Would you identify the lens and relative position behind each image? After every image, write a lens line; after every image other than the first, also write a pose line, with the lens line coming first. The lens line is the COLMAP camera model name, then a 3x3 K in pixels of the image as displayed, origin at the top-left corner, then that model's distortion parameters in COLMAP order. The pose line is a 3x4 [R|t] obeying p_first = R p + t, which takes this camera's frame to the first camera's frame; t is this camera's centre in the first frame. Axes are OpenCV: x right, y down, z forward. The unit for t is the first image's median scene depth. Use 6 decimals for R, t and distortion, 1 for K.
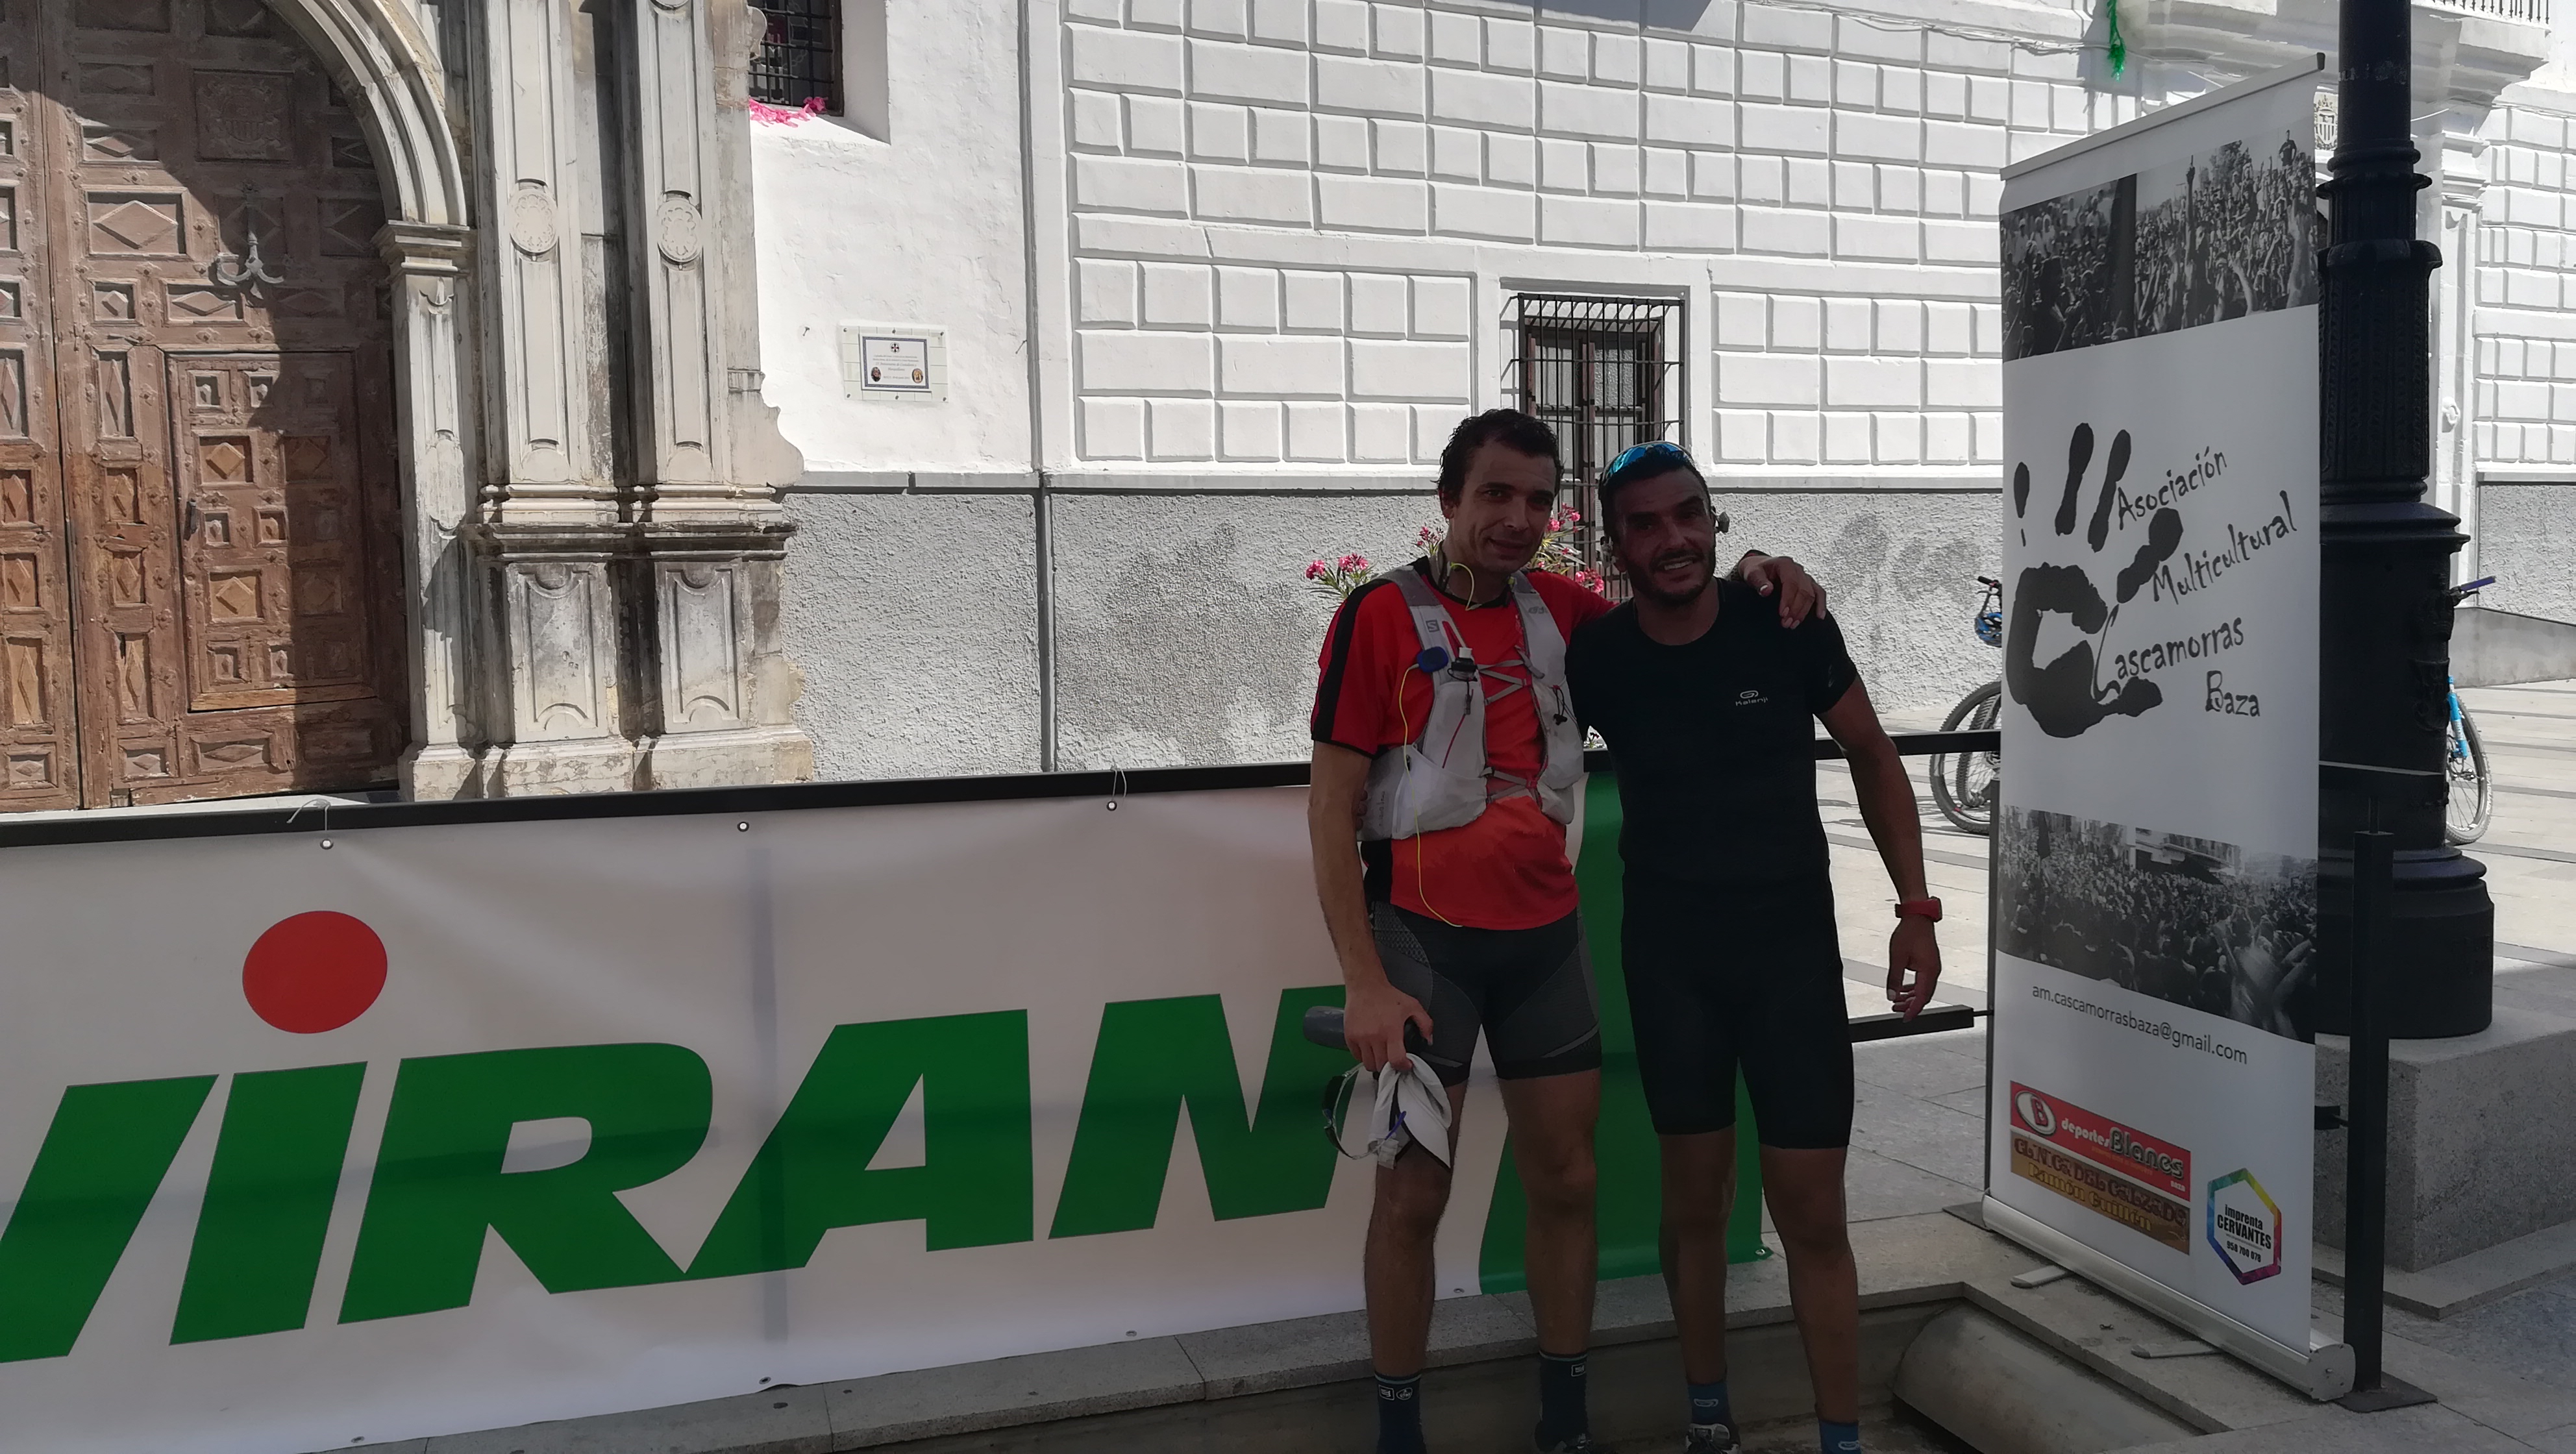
lens RADIAL K [[1977.1, 0, 1262.4], [0, 1977.1, 728.2], [0, 0, 1]] dist [0.045493, -0.063875]
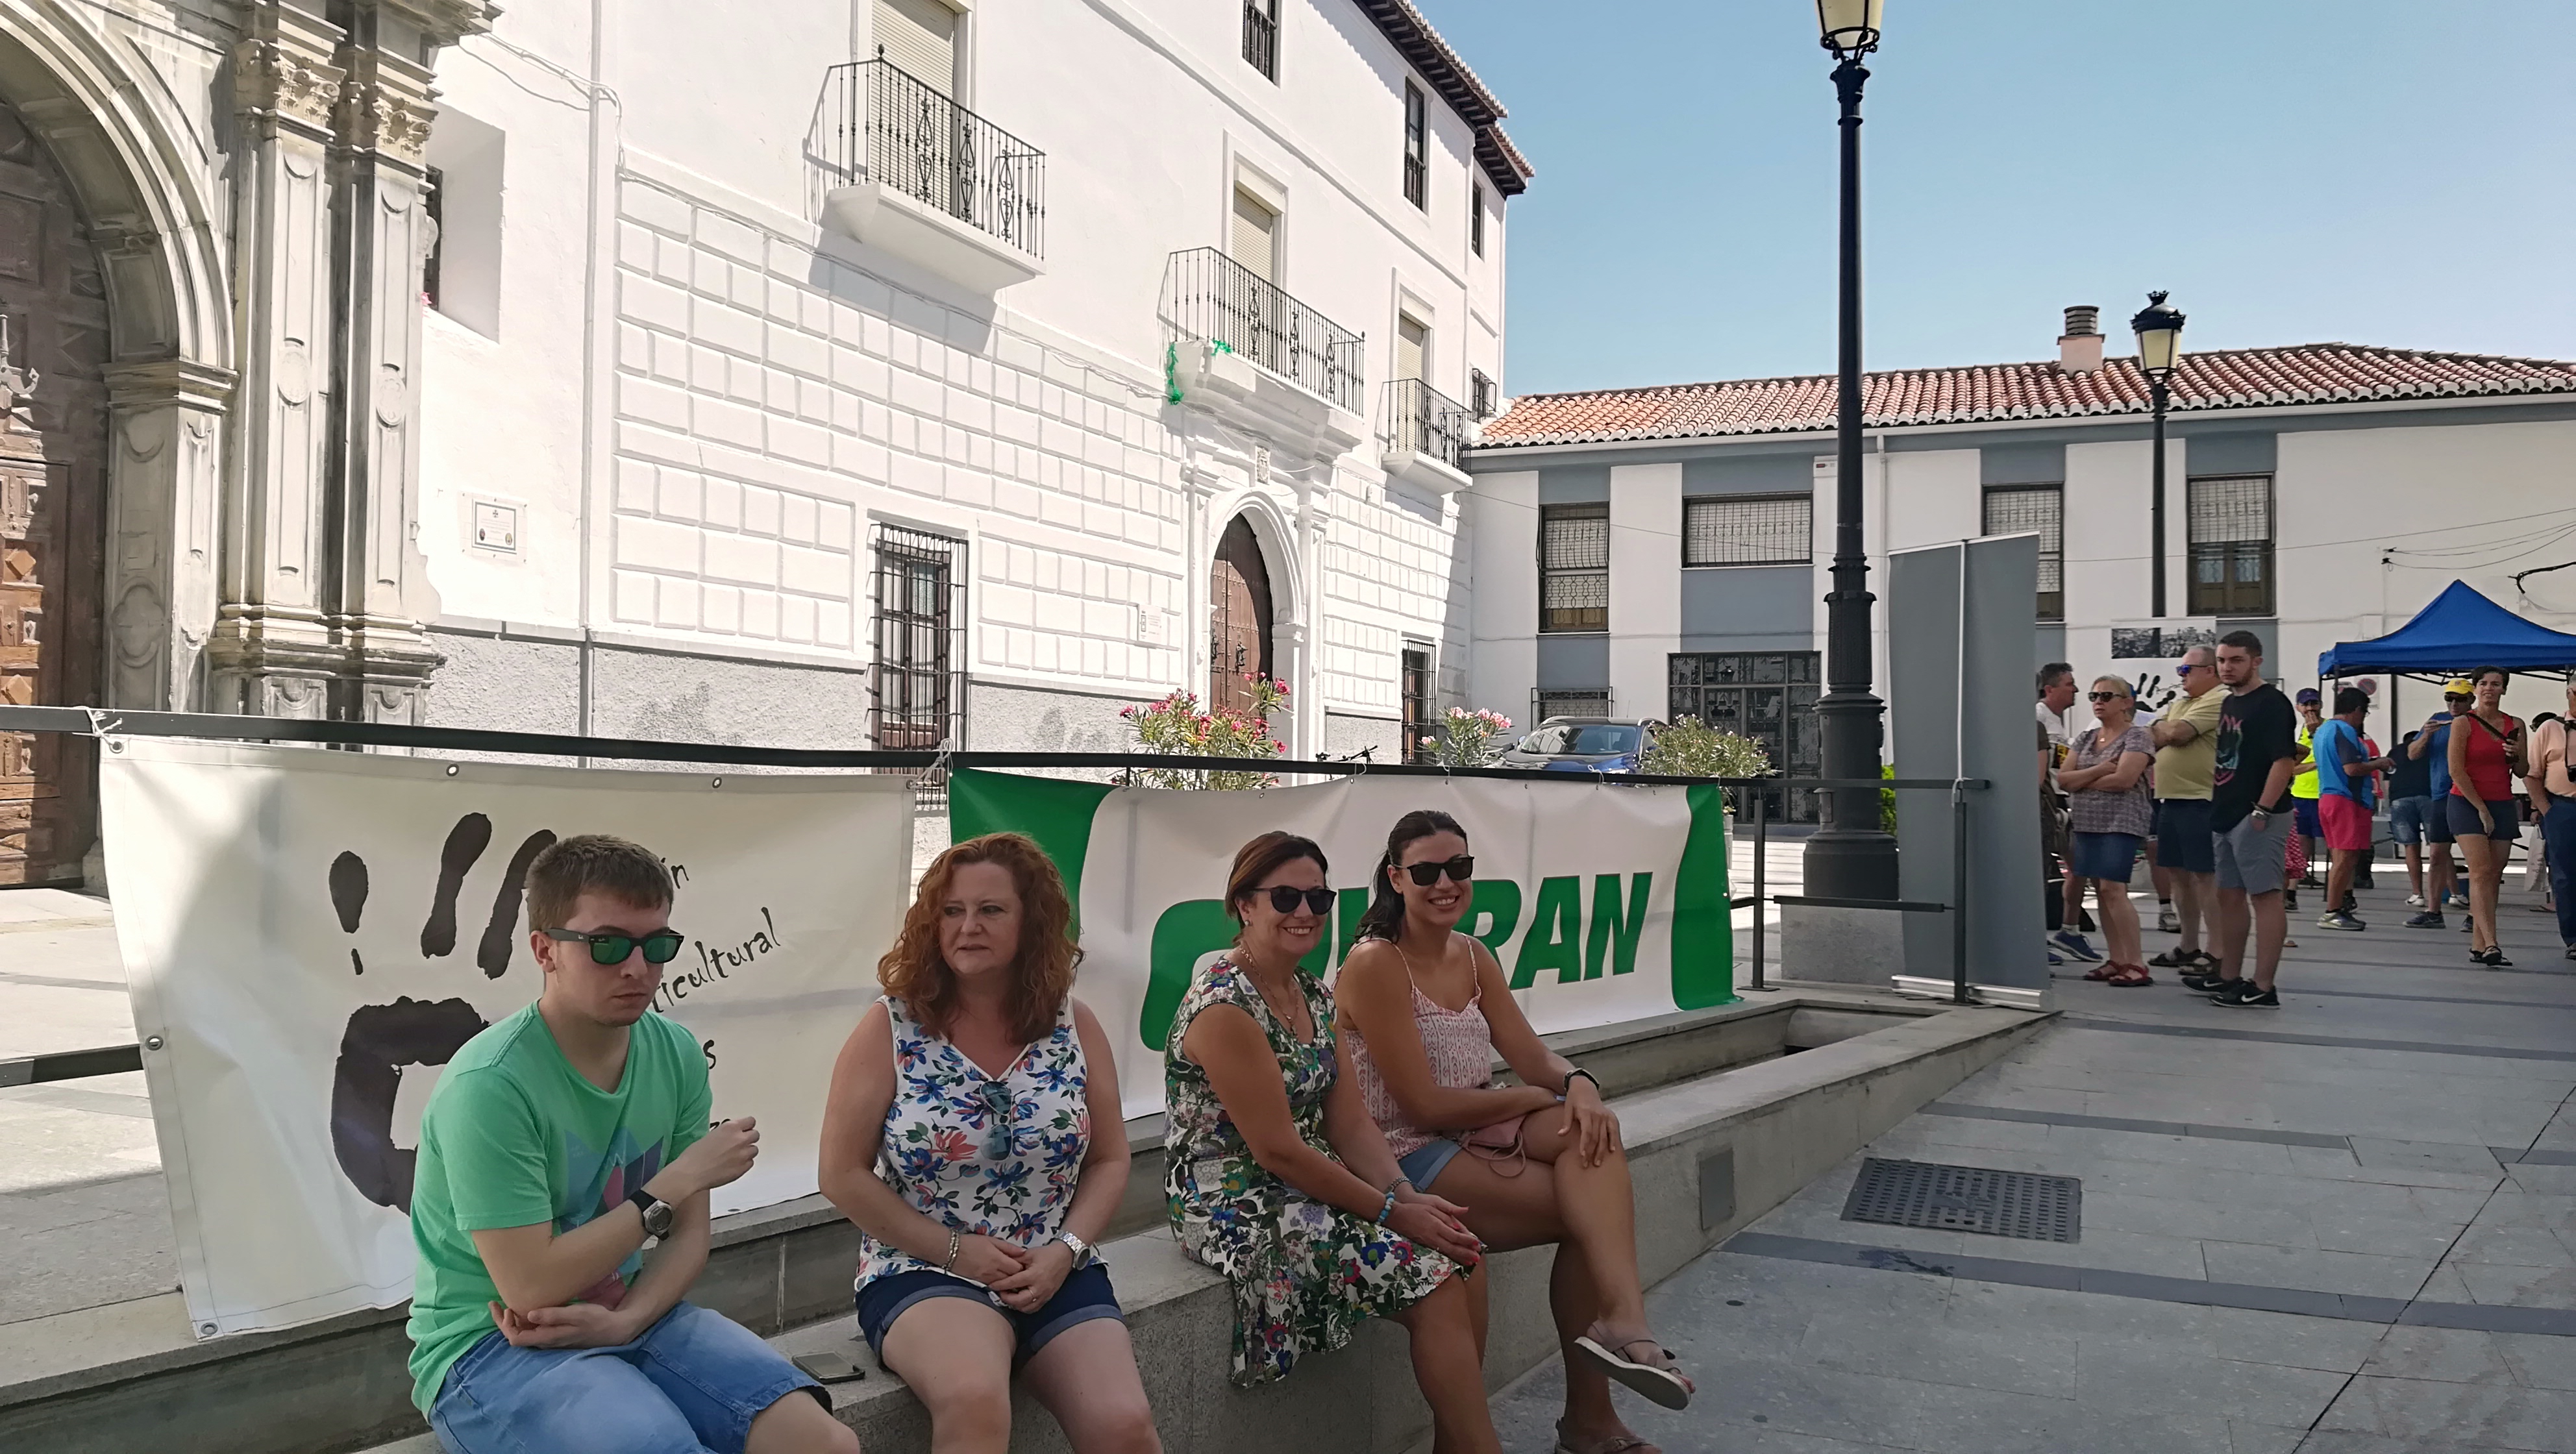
lens RADIAL K [[1977.1, 0, 1295.8], [0, 1977.1, 738.0], [0, 0, 1]] dist [0.045493, -0.063875]
pose [[0.766474, 0.048942, 0.640408, -0.593028], [0.015775, 0.995357, -0.094948, 0.060524], [-0.642081, 0.082877, 0.762143, -0.192164]]
